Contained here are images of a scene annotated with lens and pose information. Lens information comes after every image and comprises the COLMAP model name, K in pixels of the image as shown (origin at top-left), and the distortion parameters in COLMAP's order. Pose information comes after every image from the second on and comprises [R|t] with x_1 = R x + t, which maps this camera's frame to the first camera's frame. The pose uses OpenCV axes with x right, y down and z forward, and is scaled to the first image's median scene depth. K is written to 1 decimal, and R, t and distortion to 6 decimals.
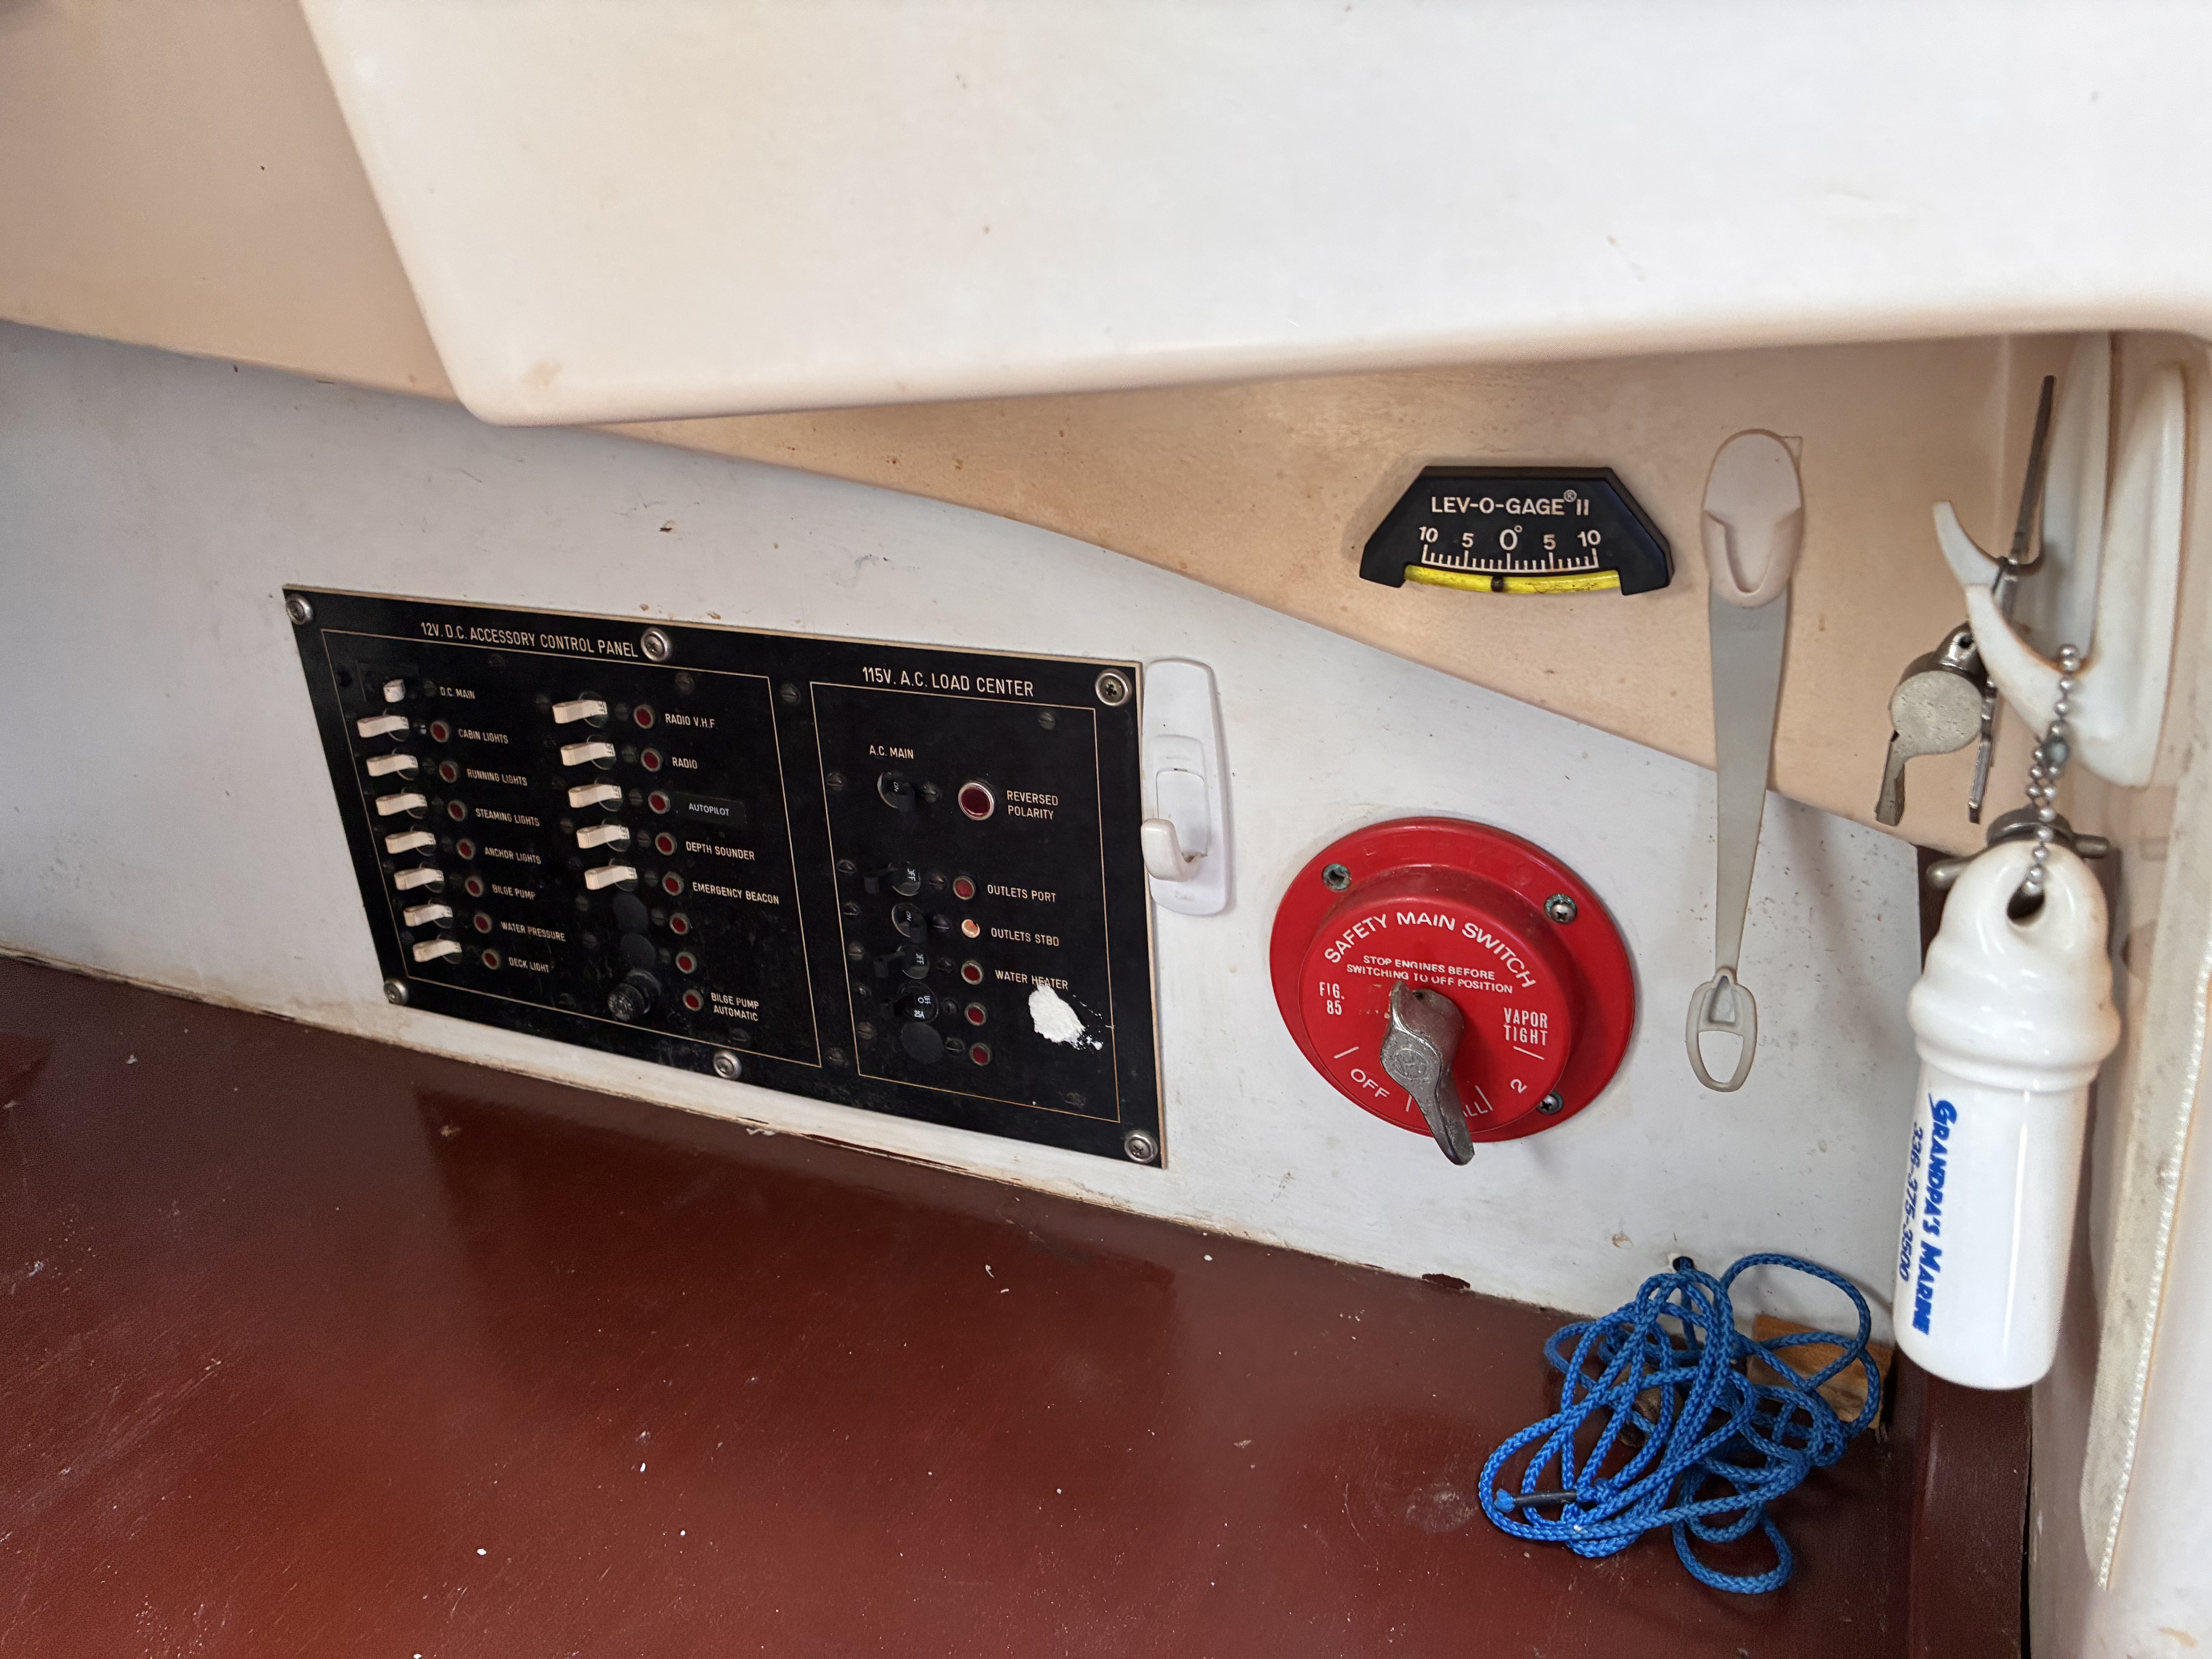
lens RADIAL K [[1663.1, 0, 1106.0], [0, 1663.1, 829.5], [0, 0, 1]] dist [0.040560, -0.055116]
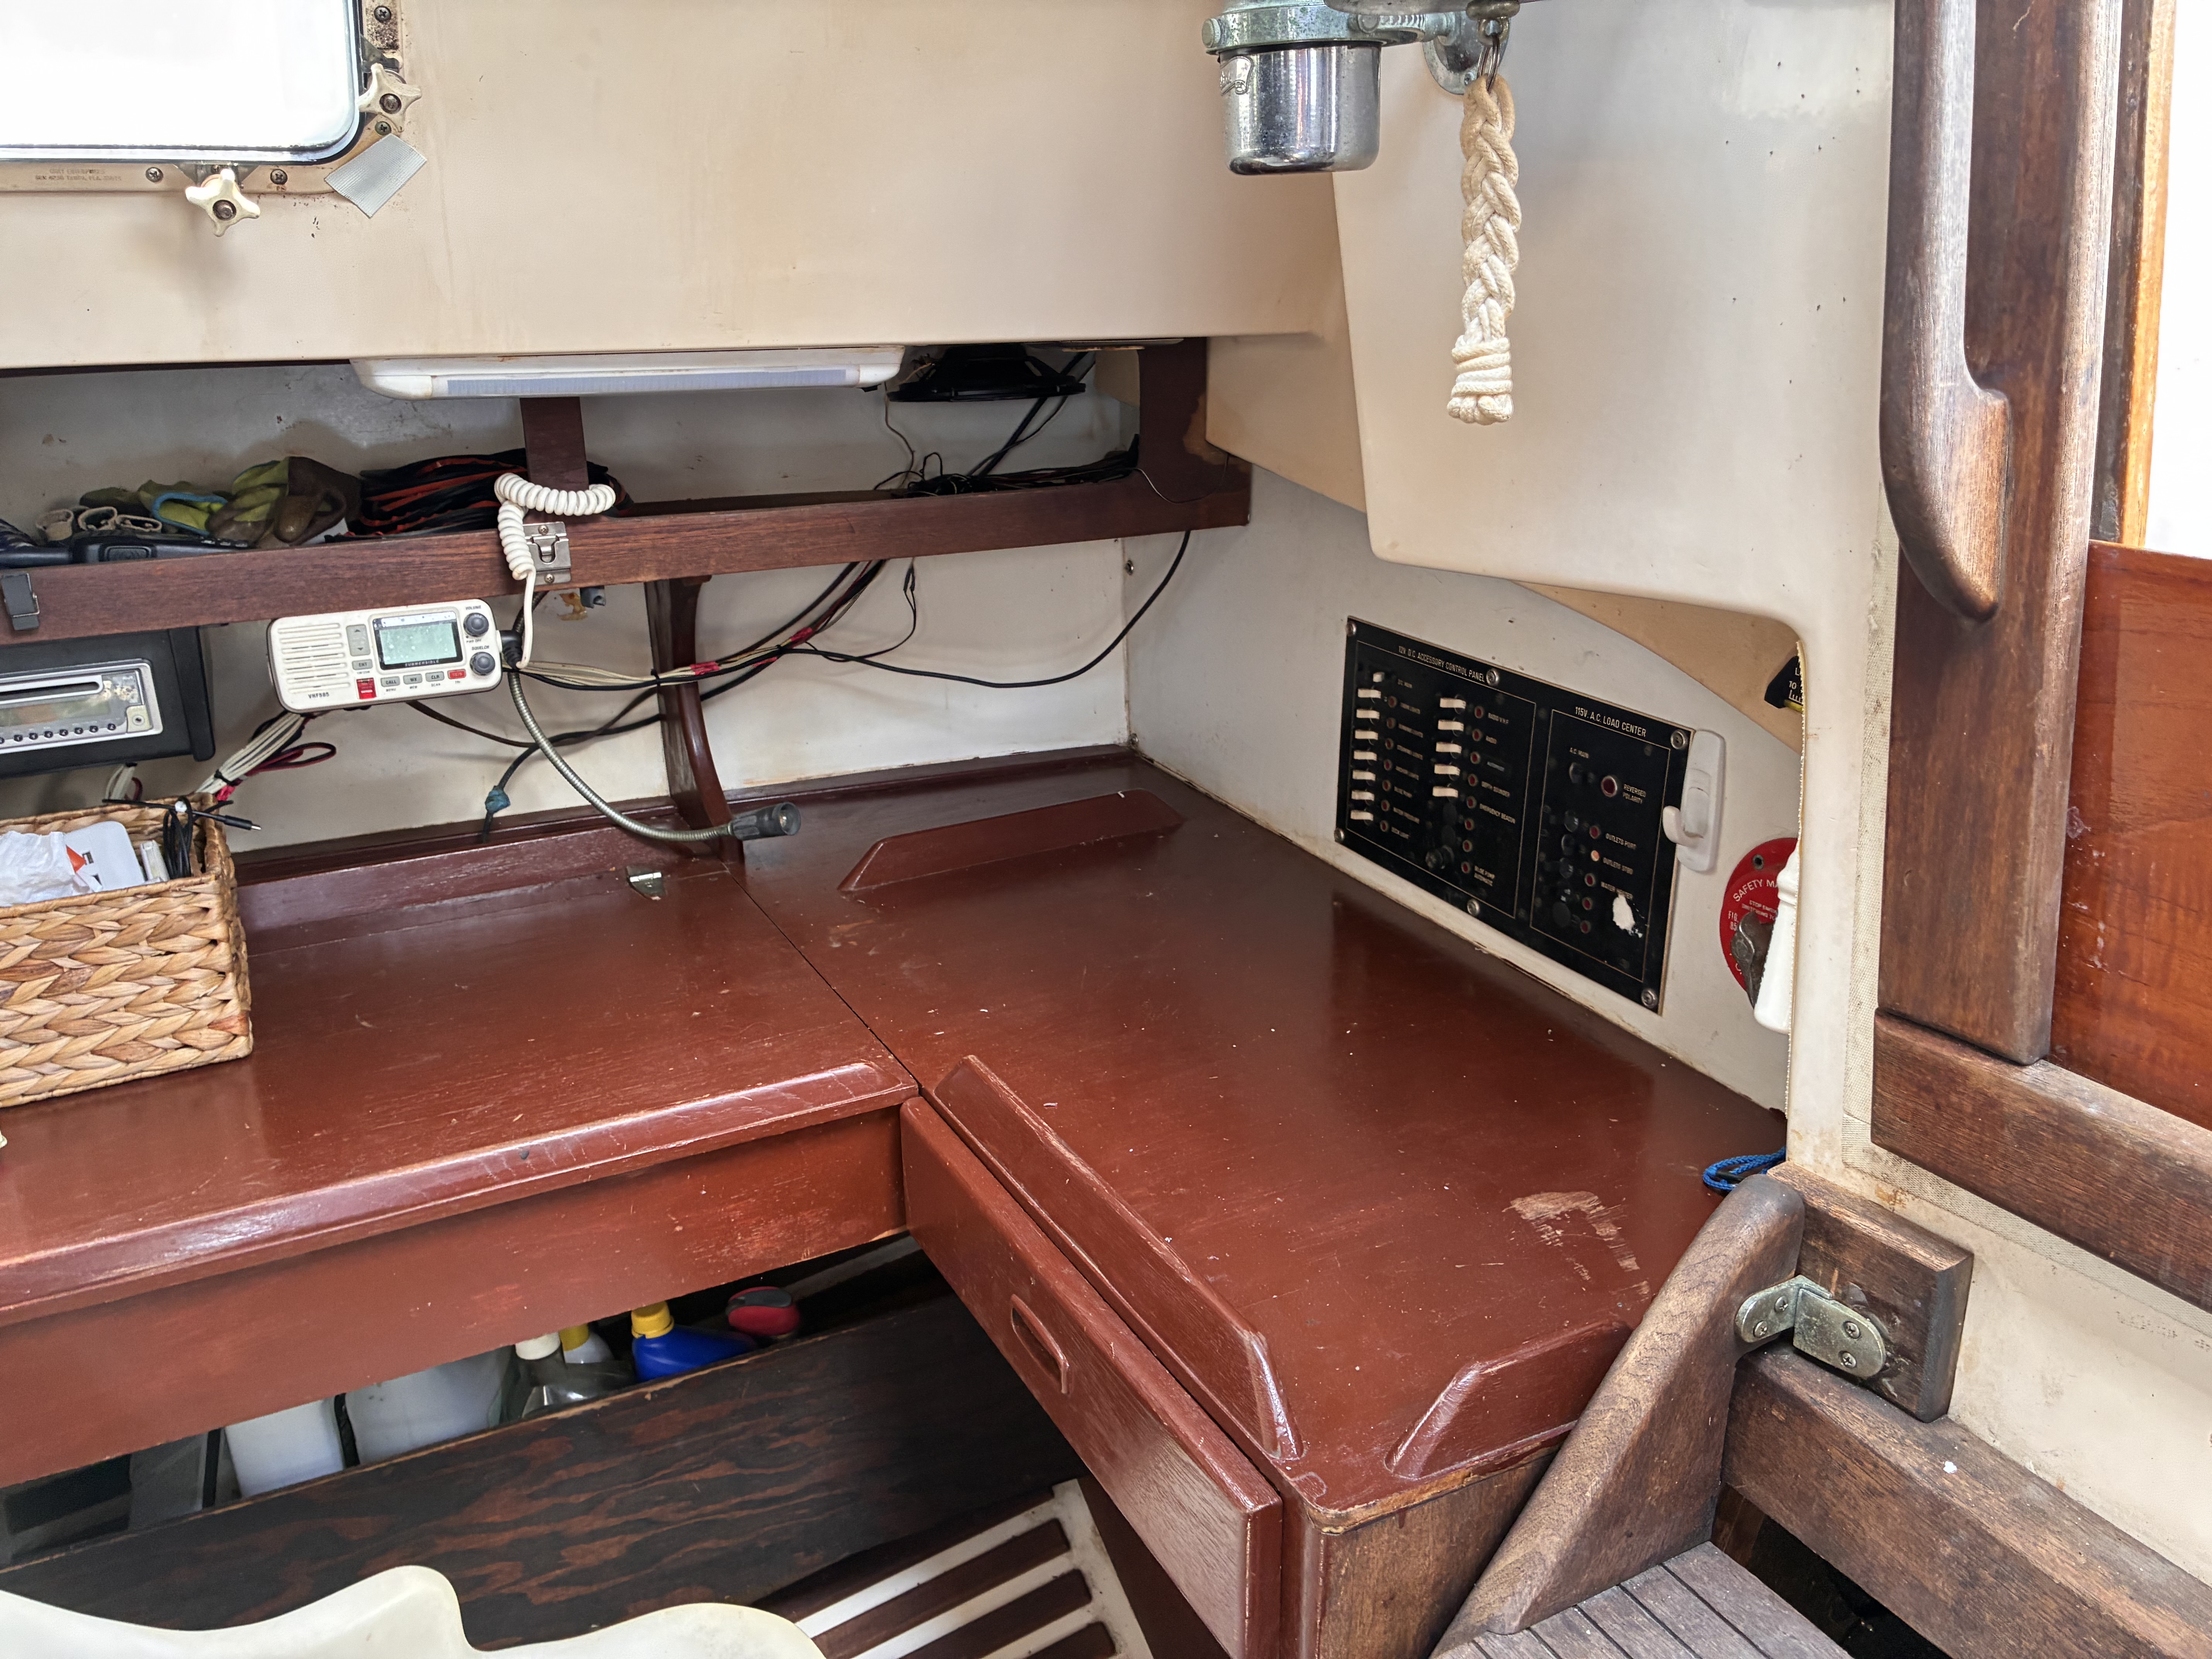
lens RADIAL K [[1663.1, 0, 1106.0], [0, 1663.1, 829.5], [0, 0, 1]] dist [0.040560, -0.055116]
pose [[0.767313, 0.261547, -0.585511, 0.568760], [-0.298390, 0.953801, 0.035020, 0.125668], [0.567621, 0.147839, 0.809907, -0.809728]]
